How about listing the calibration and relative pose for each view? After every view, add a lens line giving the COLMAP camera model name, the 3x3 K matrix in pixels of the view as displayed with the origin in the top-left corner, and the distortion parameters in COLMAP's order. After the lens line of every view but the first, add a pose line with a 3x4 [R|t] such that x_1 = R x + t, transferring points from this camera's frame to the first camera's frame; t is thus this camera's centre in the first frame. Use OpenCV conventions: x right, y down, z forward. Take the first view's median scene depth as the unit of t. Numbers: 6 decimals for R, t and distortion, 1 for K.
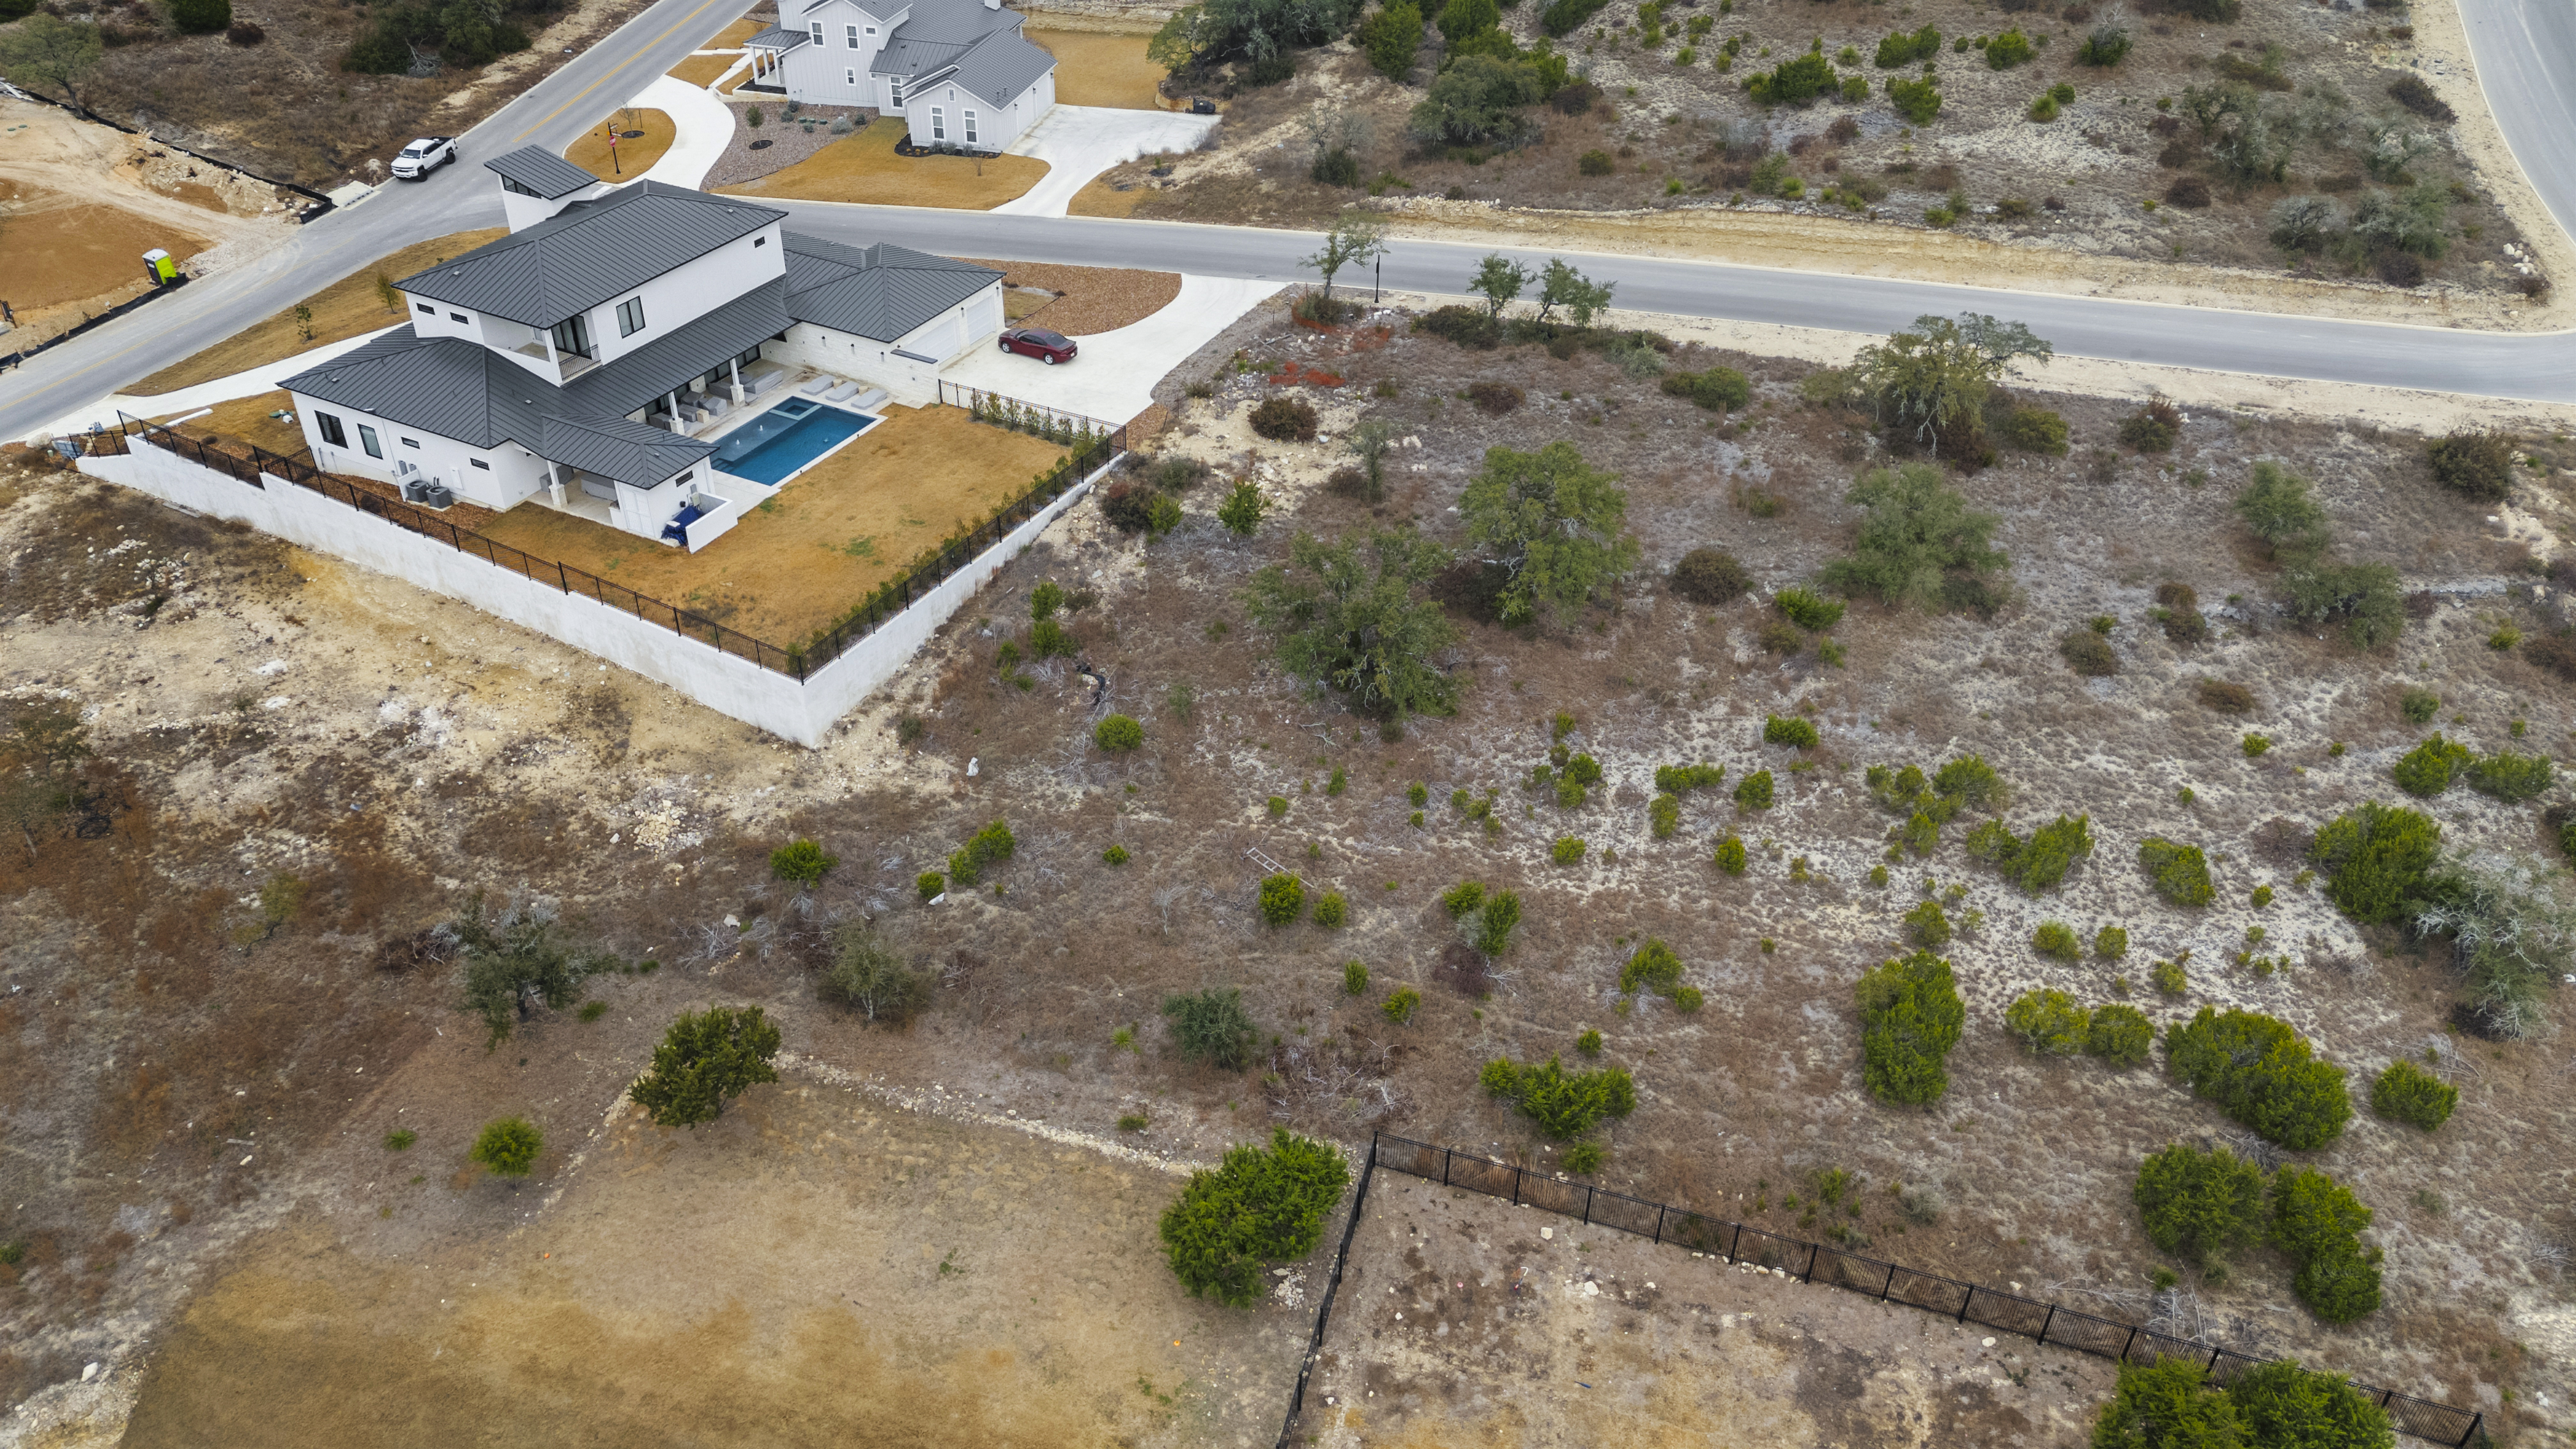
lens RADIAL K [[1899.2, 0, 1282.8], [0, 1899.2, 738.7], [0, 0, 1]] dist [0.076246, -0.077113]
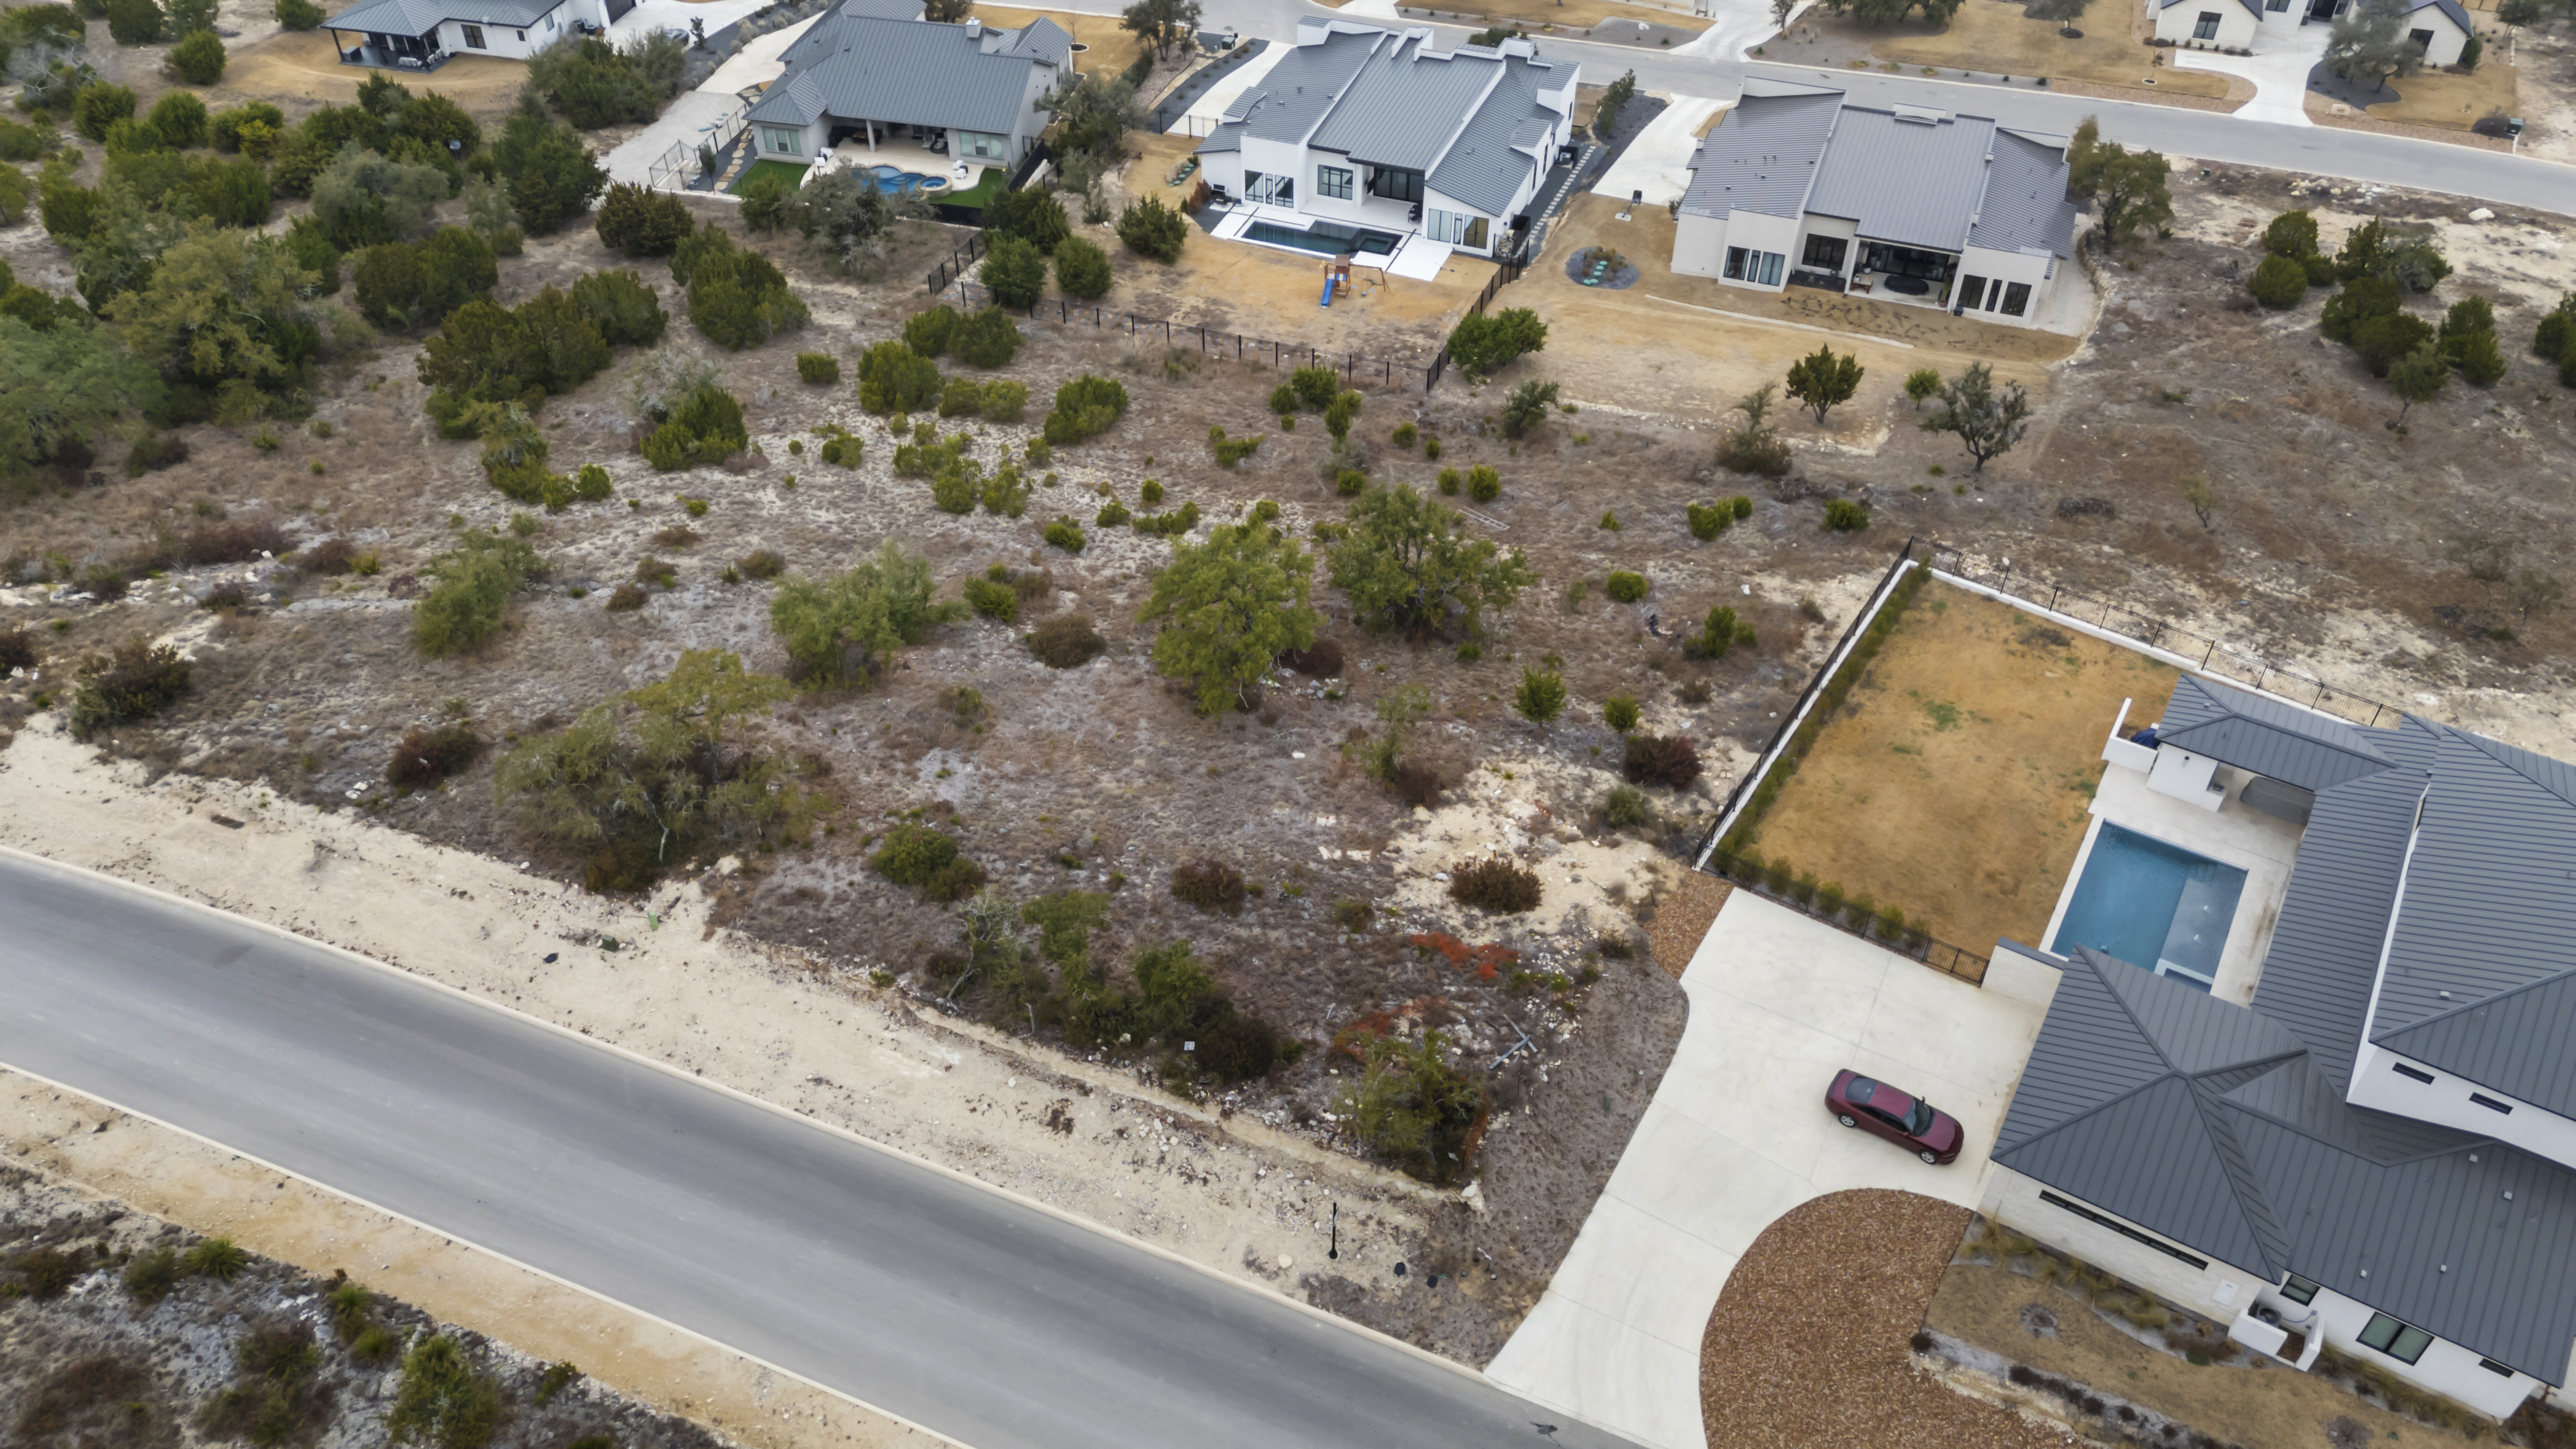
lens RADIAL K [[1875.6, 0, 1282.4], [0, 1875.6, 731.3], [0, 0, 1]] dist [0.084597, -0.100553]
pose [[-0.997092, -0.063531, 0.042092, 0.070591], [0.027185, 0.219486, 0.975237, -1.124761], [-0.071196, 0.973545, -0.217120, 1.361925]]
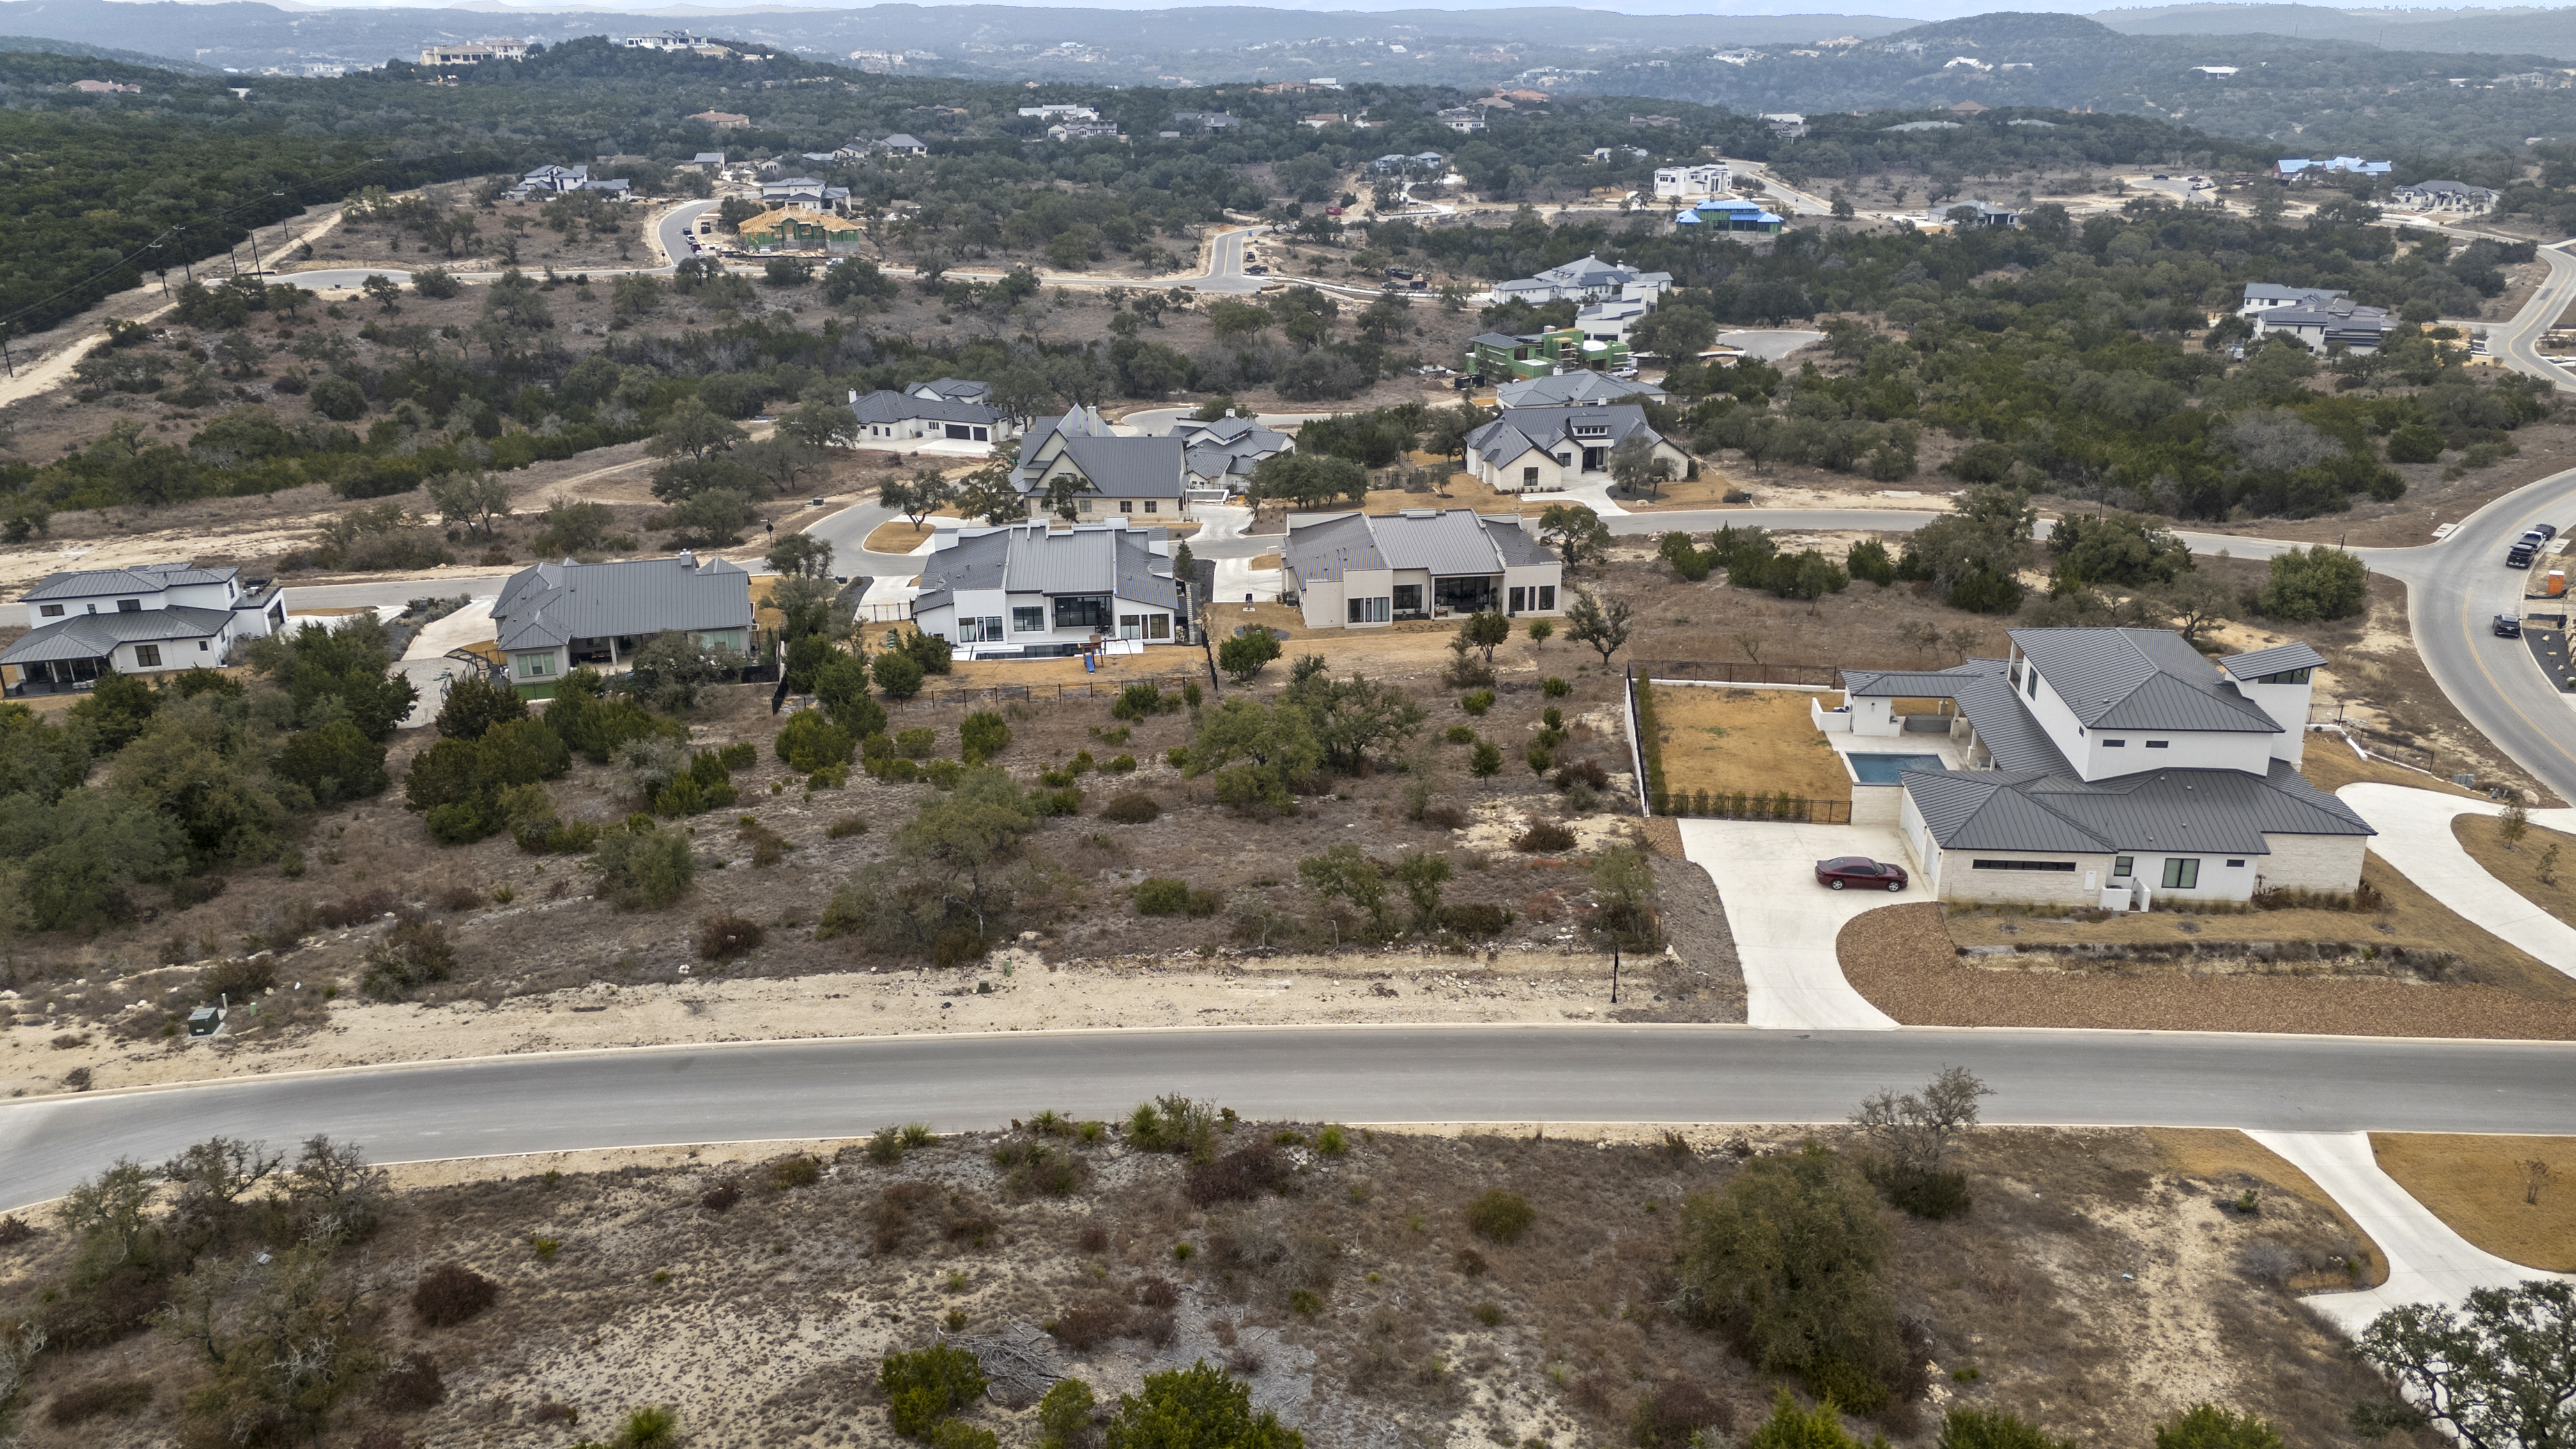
lens RADIAL K [[1899.2, 0, 1282.8], [0, 1899.2, 738.7], [0, 0, 1]] dist [0.076246, -0.077113]
pose [[-0.929516, 0.125396, -0.346809, 0.616970], [-0.217369, 0.573397, 0.789915, -1.248717], [0.297911, 0.809624, -0.505725, 1.783612]]
